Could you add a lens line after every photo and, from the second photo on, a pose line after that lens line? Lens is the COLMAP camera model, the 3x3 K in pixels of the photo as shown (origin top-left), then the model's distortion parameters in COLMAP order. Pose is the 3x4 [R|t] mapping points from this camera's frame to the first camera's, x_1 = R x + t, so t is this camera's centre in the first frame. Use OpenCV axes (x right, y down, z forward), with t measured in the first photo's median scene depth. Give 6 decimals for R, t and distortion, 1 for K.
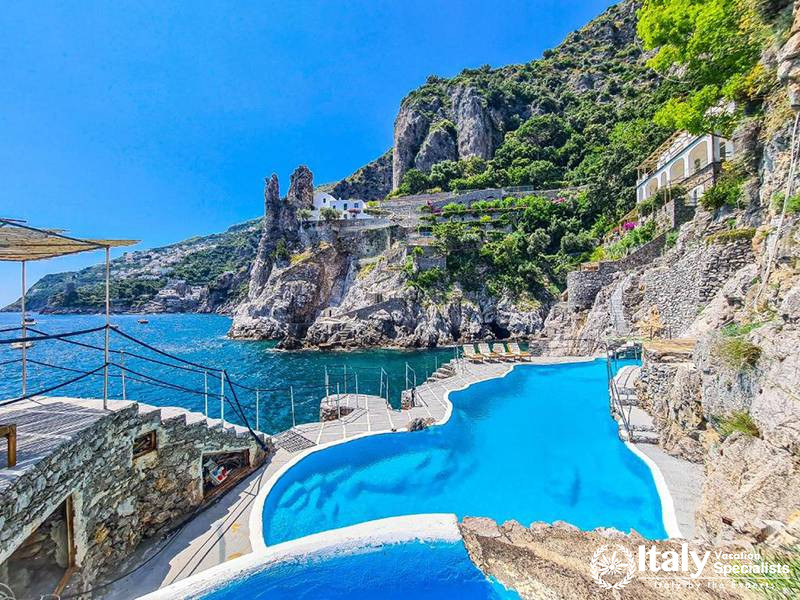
lens RADIAL K [[343.1, 0, 418.3], [0, 343.1, 298.9], [0, 0, 1]] dist [-0.000447, 0.000010]
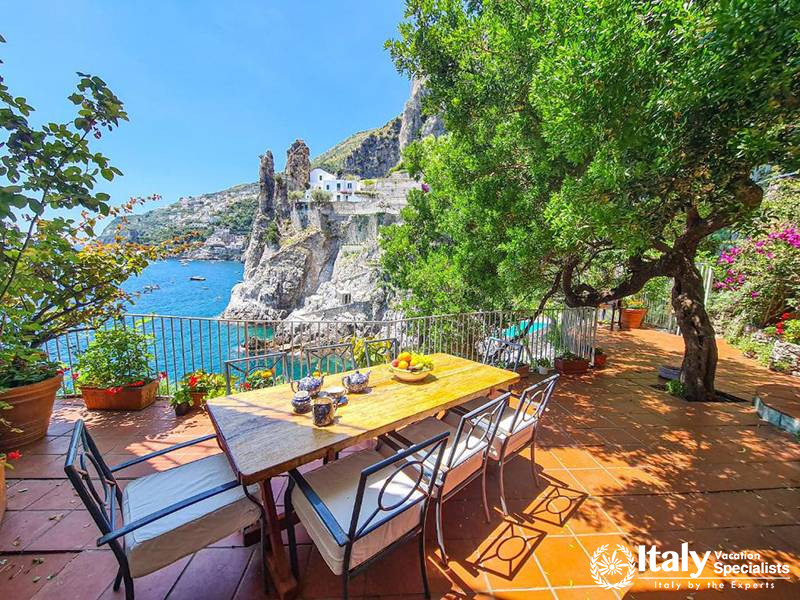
lens RADIAL K [[343.1, 0, 418.3], [0, 343.1, 298.9], [0, 0, 1]] dist [-0.000447, 0.000010]
pose [[0.989358, 0.069114, -0.128041, 0.168212], [-0.048722, 0.986546, 0.156052, -0.128275], [0.137104, -0.148153, 0.979415, 0.038796]]
